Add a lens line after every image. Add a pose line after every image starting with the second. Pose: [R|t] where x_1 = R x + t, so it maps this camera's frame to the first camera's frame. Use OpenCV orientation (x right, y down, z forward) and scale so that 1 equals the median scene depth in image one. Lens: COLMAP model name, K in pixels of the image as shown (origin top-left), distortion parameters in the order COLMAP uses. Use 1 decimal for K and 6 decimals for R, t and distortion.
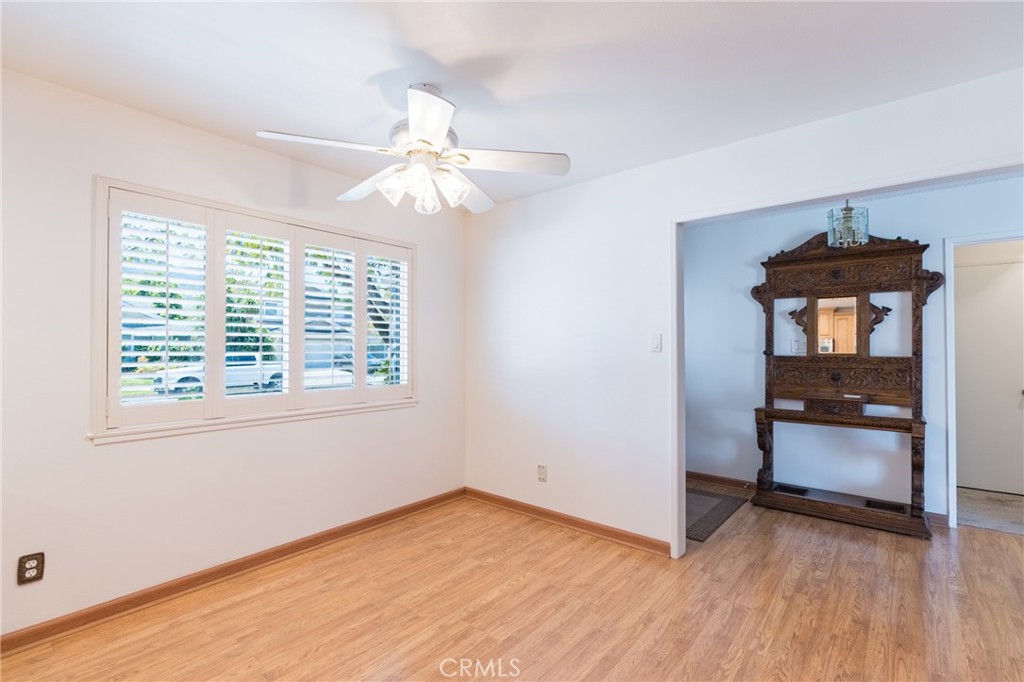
lens RADIAL K [[462.3, 0, 517.7], [0, 462.3, 343.1], [0, 0, 1]] dist [0.003130, 0.000316]
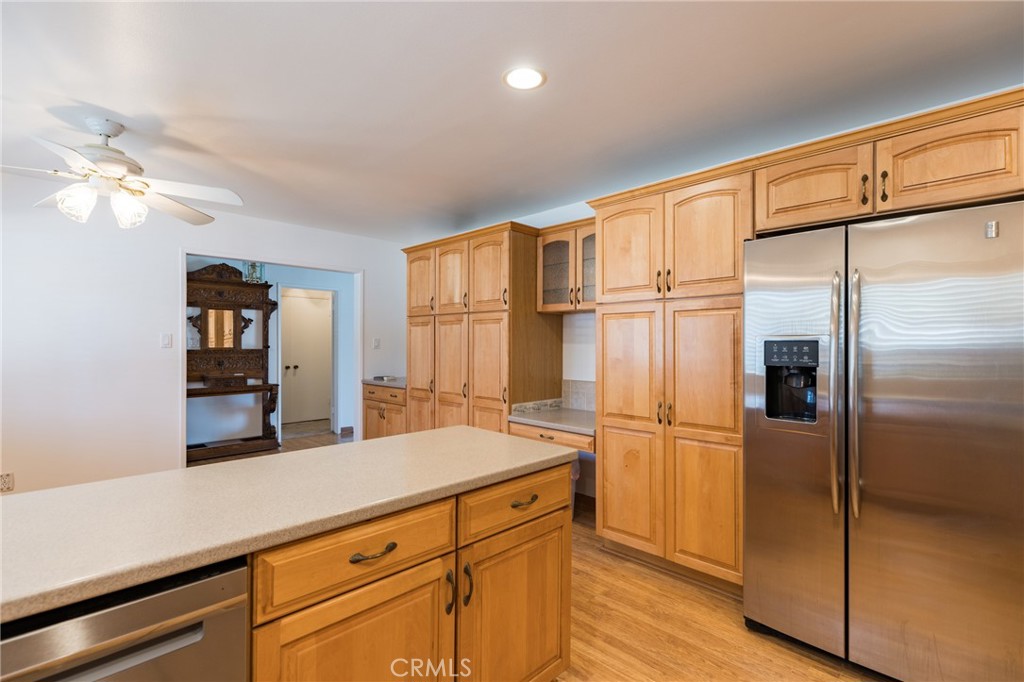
lens RADIAL K [[462.3, 0, 520.9], [0, 462.3, 343.7], [0, 0, 1]] dist [0.003130, 0.000316]
pose [[0.080288, -0.001717, 0.996770, -0.778250], [-0.009666, 0.999950, 0.002501, -0.002868], [-0.996725, -0.009836, 0.080268, -0.084998]]
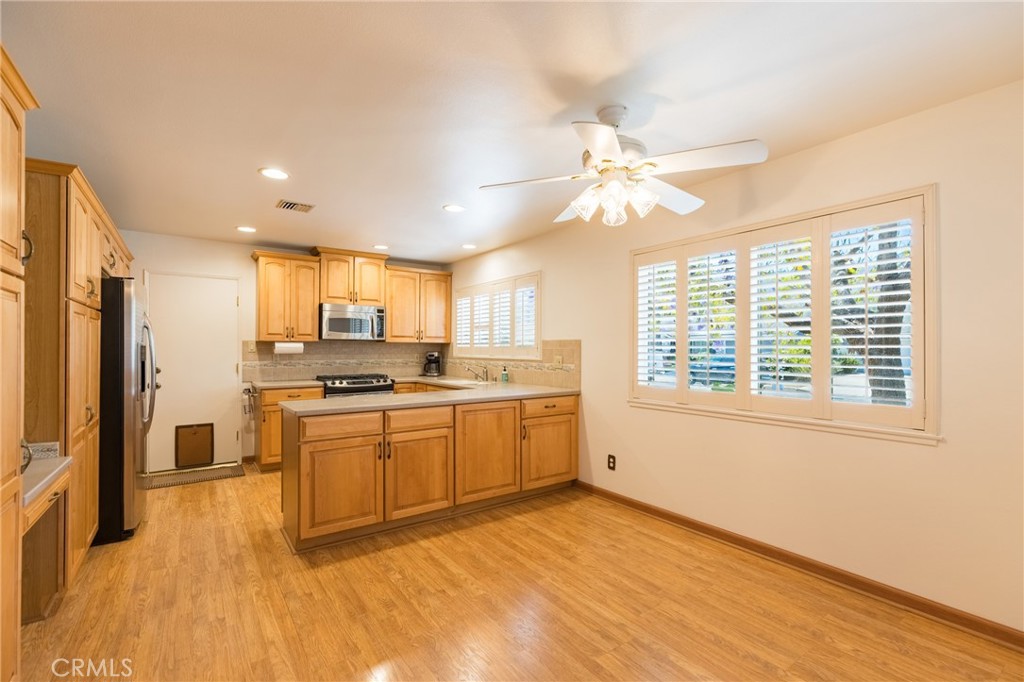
lens RADIAL K [[462.3, 0, 511.4], [0, 462.3, 342.2], [0, 0, 1]] dist [0.003130, 0.000316]
pose [[-0.269825, -0.016114, -0.962775, 0.546091], [0.007219, 0.999798, -0.018757, 0.006411], [0.962882, -0.012012, -0.269654, 0.643083]]
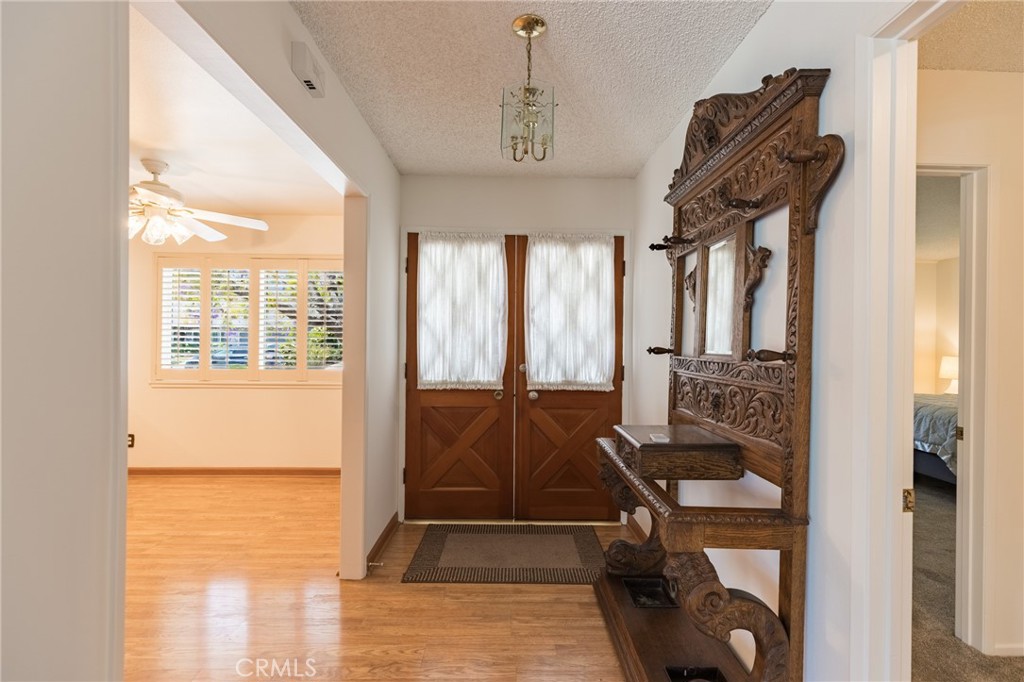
lens RADIAL K [[462.3, 0, 518.0], [0, 462.3, 341.4], [0, 0, 1]] dist [0.003130, 0.000316]
pose [[0.646807, 0.003963, -0.762644, 1.007274], [0.000143, 0.999986, 0.005317, 0.007129], [0.762654, -0.003548, 0.646797, 0.563392]]
